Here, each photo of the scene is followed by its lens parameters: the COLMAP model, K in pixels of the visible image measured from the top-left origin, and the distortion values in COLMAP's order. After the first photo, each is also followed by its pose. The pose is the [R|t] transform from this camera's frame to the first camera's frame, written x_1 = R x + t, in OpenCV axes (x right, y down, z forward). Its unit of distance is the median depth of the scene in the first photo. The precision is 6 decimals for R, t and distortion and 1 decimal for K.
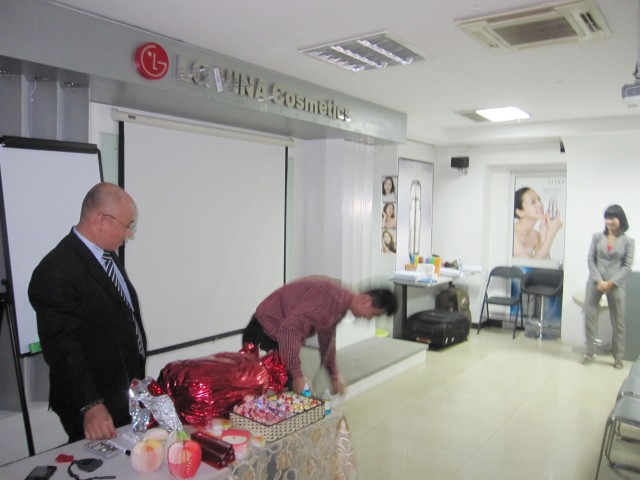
lens RADIAL K [[528.3, 0, 319.0], [0, 528.3, 238.0], [0, 0, 1]] dist [-0.064066, 0.039995]
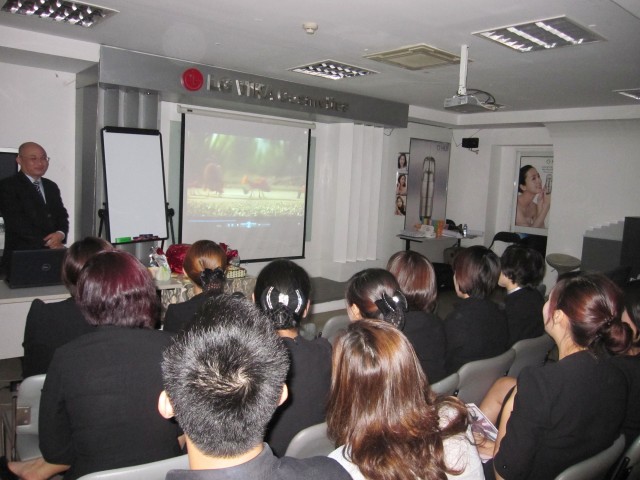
lens RADIAL K [[528.3, 0, 319.6], [0, 528.3, 239.1], [0, 0, 1]] dist [-0.064066, 0.039995]
pose [[0.974294, 0.058055, -0.217670, 0.373731], [-0.047315, 0.997407, 0.054236, 0.046486], [0.220254, -0.042542, 0.974514, -0.445160]]
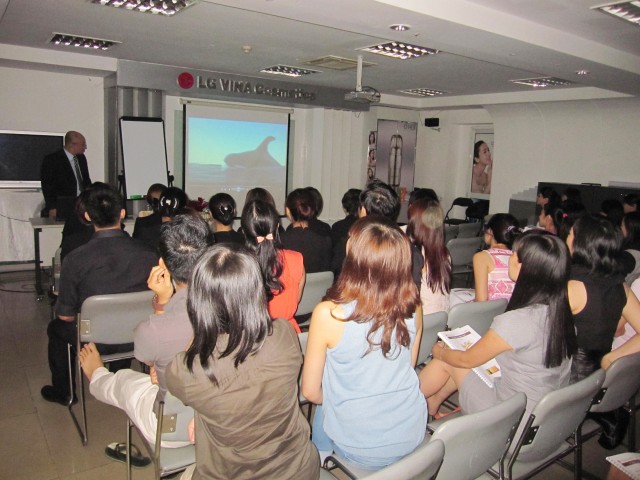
lens RADIAL K [[528.3, 0, 321.9], [0, 528.3, 237.4], [0, 0, 1]] dist [-0.064066, 0.039995]
pose [[0.951372, 0.070795, -0.299799, 0.782931], [-0.044238, 0.994544, 0.094470, 0.079129], [0.304852, -0.076614, 0.949313, -0.828136]]
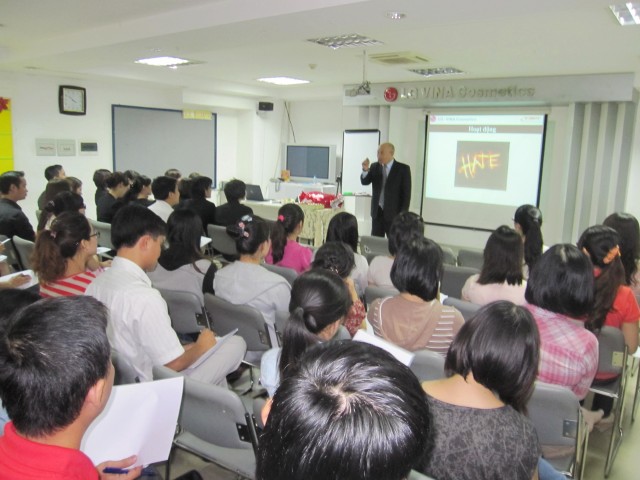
lens RADIAL K [[528.3, 0, 320.7], [0, 528.3, 240.6], [0, 0, 1]] dist [-0.064066, 0.039995]
pose [[0.015045, 0.150183, -0.988544, 1.875256], [-0.093356, 0.984548, 0.148155, 0.013933], [0.995519, 0.090057, 0.028833, 0.519666]]
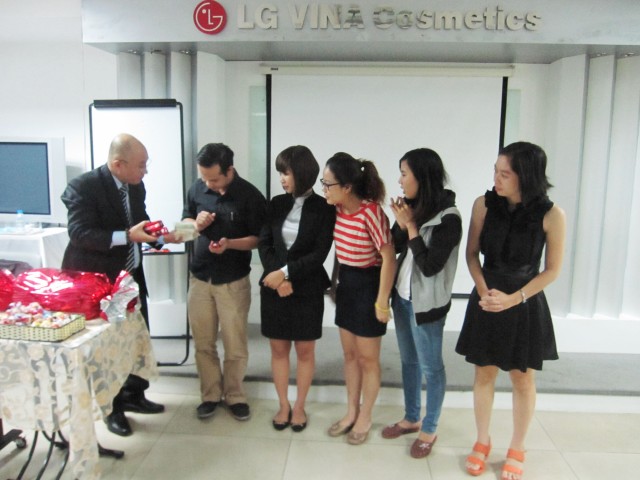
lens RADIAL K [[528.3, 0, 317.9], [0, 528.3, 237.1], [0, 0, 1]] dist [-0.064066, 0.039995]
pose [[0.547734, 0.117933, -0.828299, 0.617405], [-0.055669, 0.992959, 0.104565, -0.005397], [0.834799, -0.011163, 0.550442, 0.466281]]
